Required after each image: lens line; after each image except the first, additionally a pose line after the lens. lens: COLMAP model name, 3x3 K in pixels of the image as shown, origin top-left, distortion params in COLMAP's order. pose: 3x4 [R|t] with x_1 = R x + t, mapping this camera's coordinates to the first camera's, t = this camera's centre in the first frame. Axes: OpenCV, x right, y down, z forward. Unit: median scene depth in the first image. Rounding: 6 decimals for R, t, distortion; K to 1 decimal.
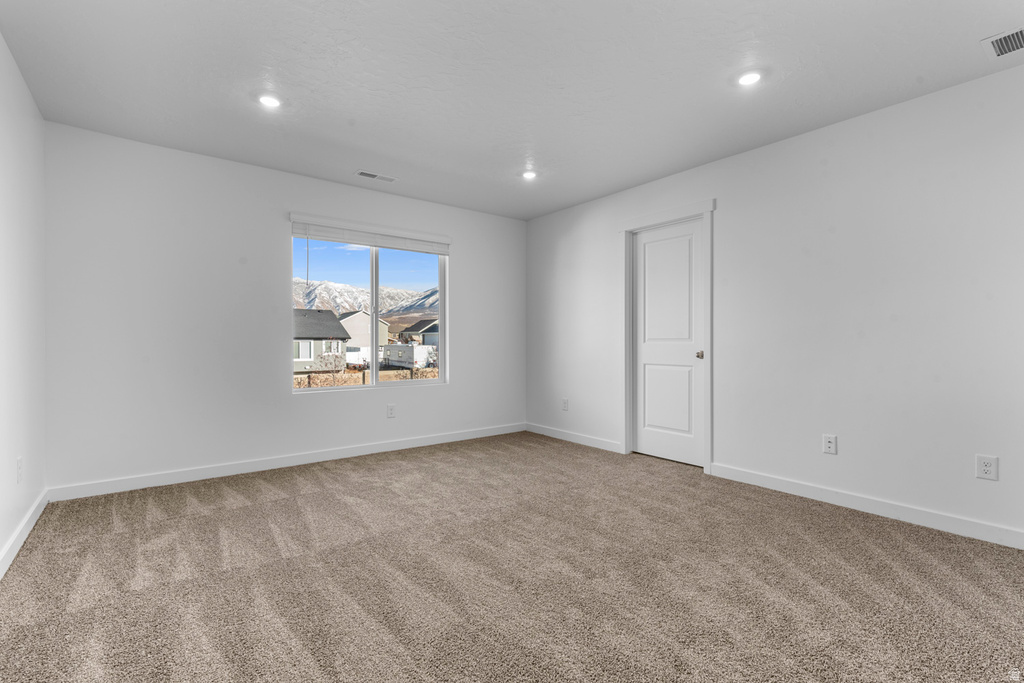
lens RADIAL K [[446.3, 0, 512.0], [0, 446.3, 341.5], [0, 0, 1]] dist [-0.001771, -0.000133]
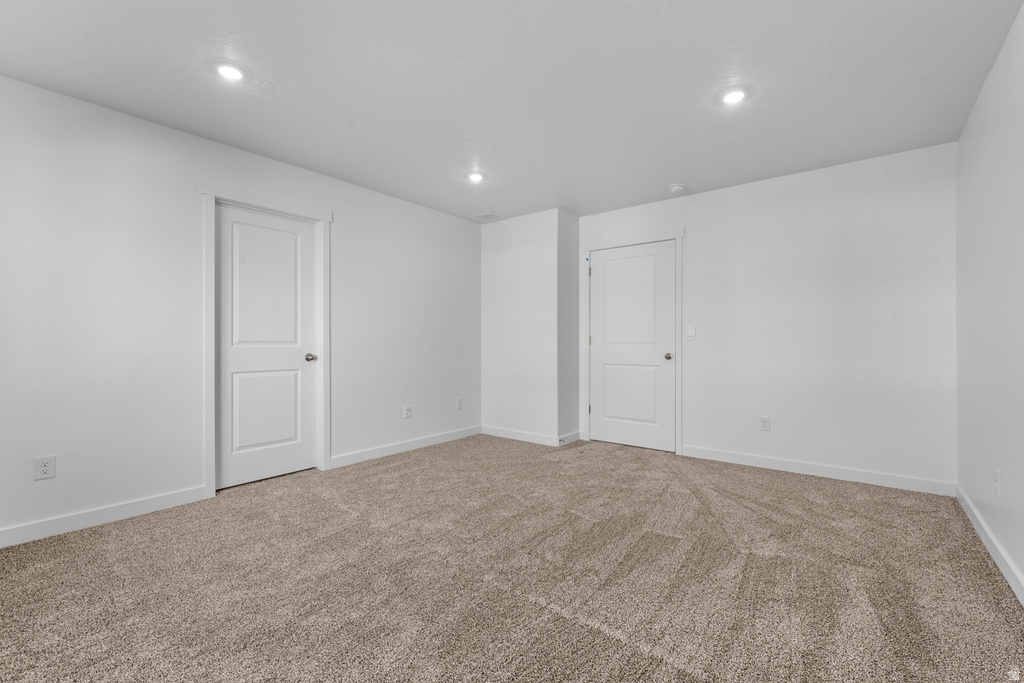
lens RADIAL K [[440.4, 0, 512.0], [0, 440.4, 341.5], [0, 0, 1]] dist [-0.000834, -0.000224]
pose [[-0.216432, 0.003454, 0.976292, -0.641420], [0.001654, 0.999994, -0.003171, -0.002125], [-0.976296, 0.000929, -0.216436, 0.763068]]
